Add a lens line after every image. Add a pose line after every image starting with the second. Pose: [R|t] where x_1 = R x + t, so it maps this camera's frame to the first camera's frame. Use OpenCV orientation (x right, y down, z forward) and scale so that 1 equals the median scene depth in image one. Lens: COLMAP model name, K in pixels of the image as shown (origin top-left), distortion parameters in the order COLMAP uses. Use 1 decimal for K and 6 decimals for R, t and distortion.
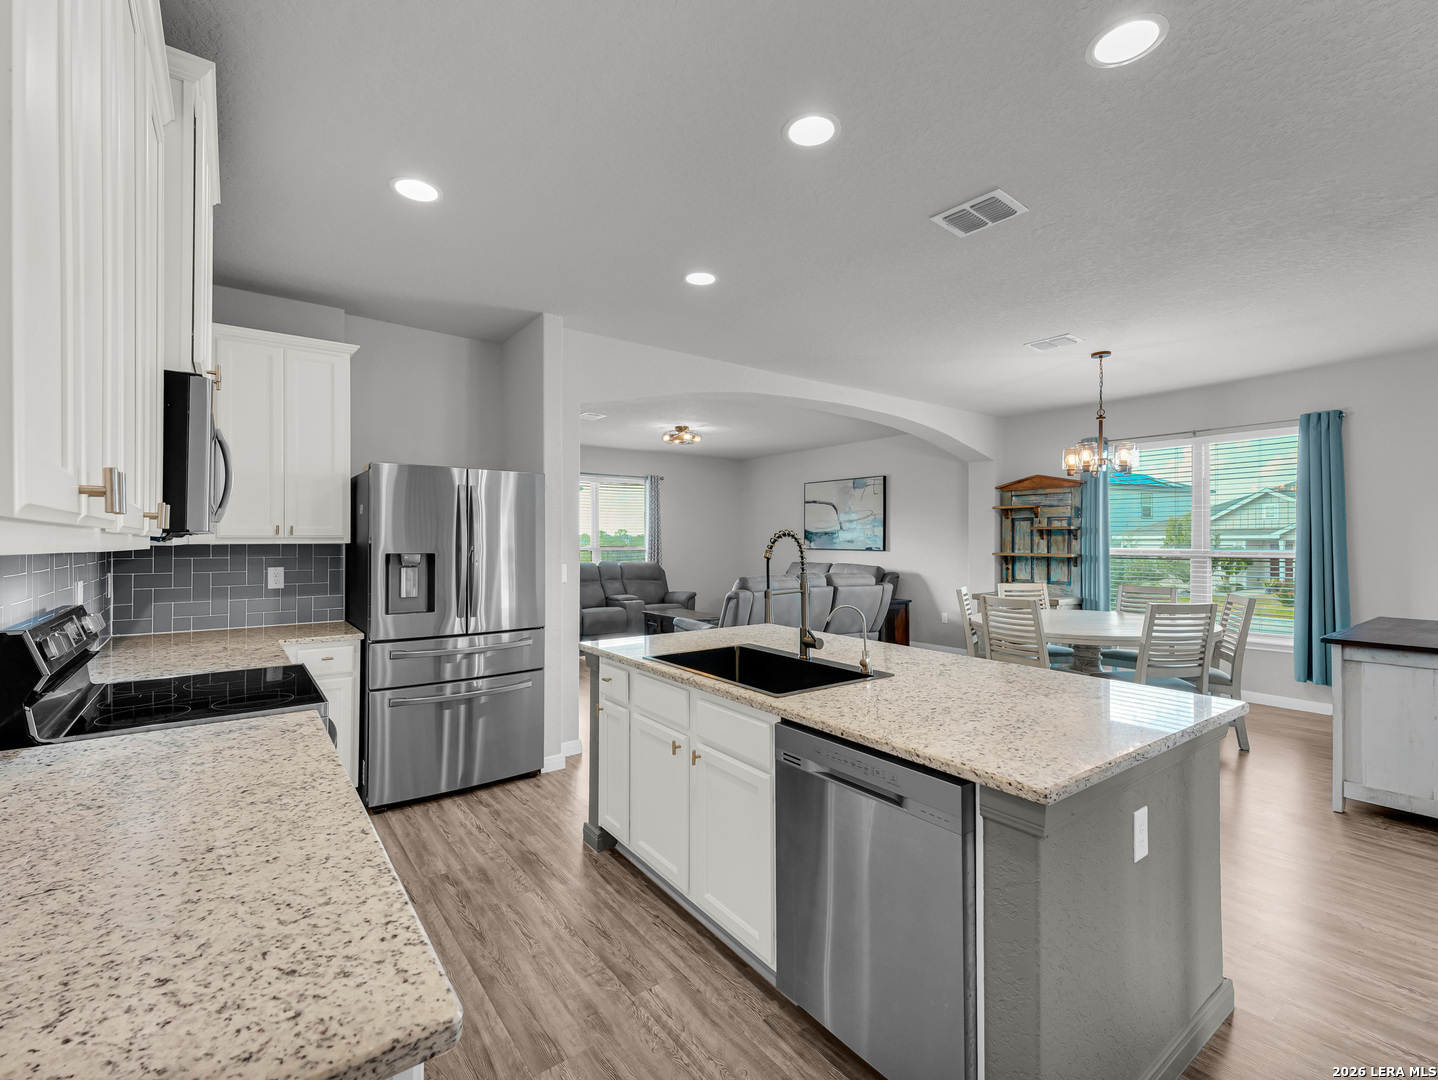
lens RADIAL K [[653.0, 0, 719.0], [0, 653.0, 540.0], [0, 0, 1]] dist [0.038462, -0.013702]
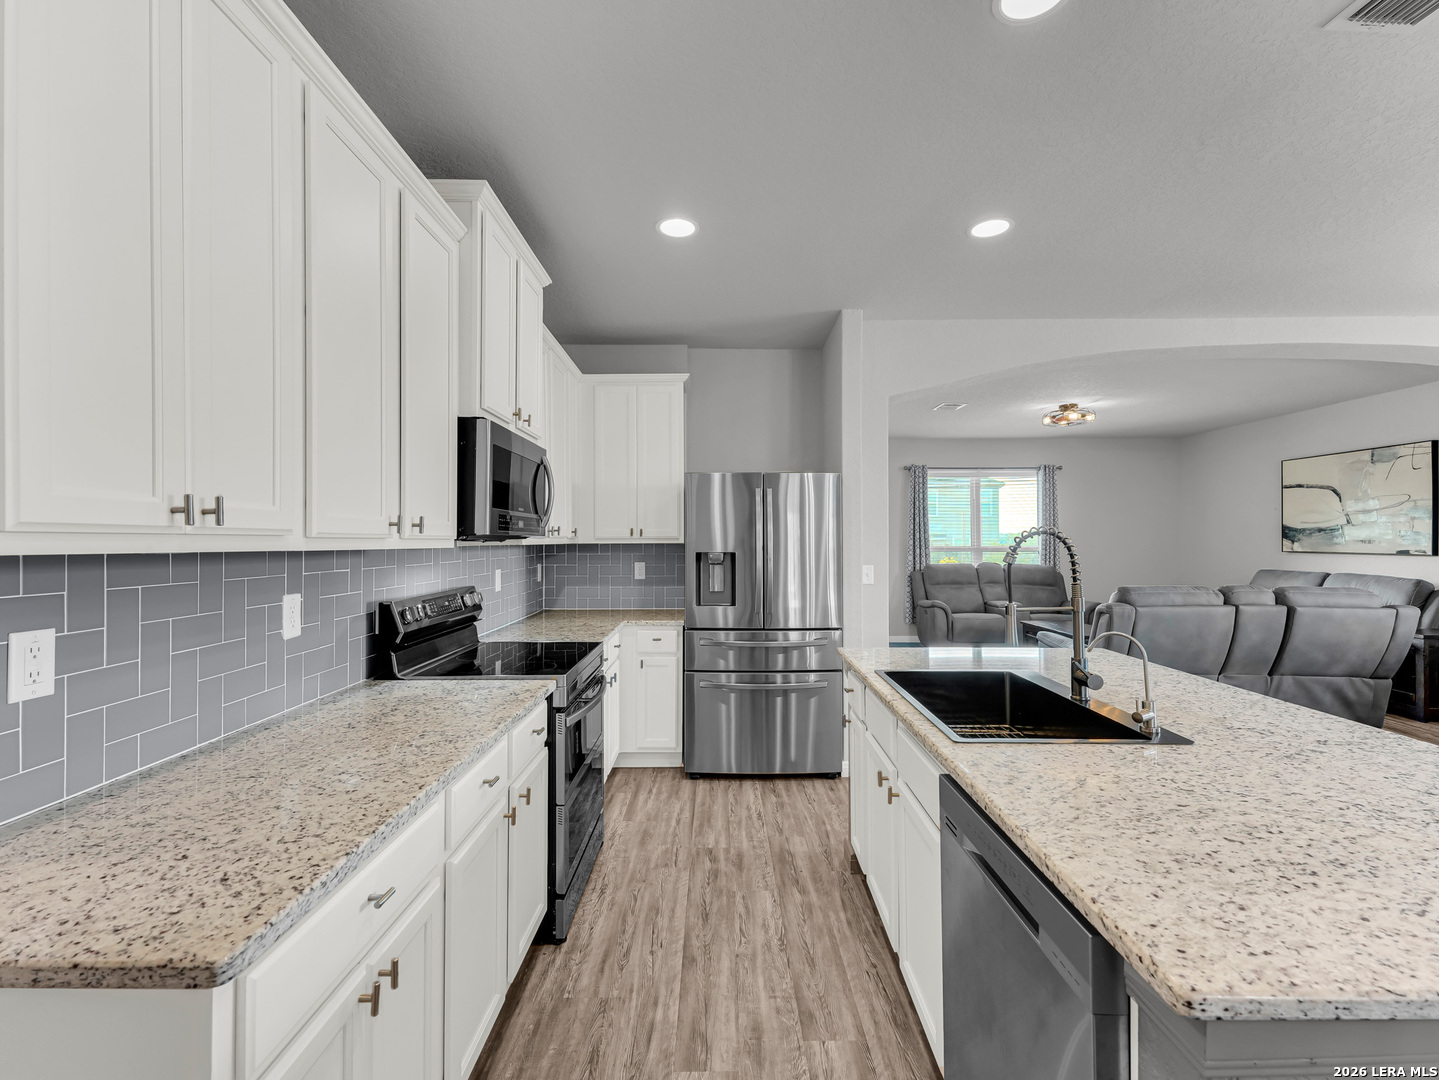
lens RADIAL K [[649.2, 0, 714.0], [0, 649.2, 537.1], [0, 0, 1]] dist [0.042153, -0.016999]
pose [[0.801938, -0.003249, -0.597398, 0.202636], [0.001241, 0.999992, -0.003773, -0.001469], [0.597406, 0.002284, 0.801936, 0.123251]]
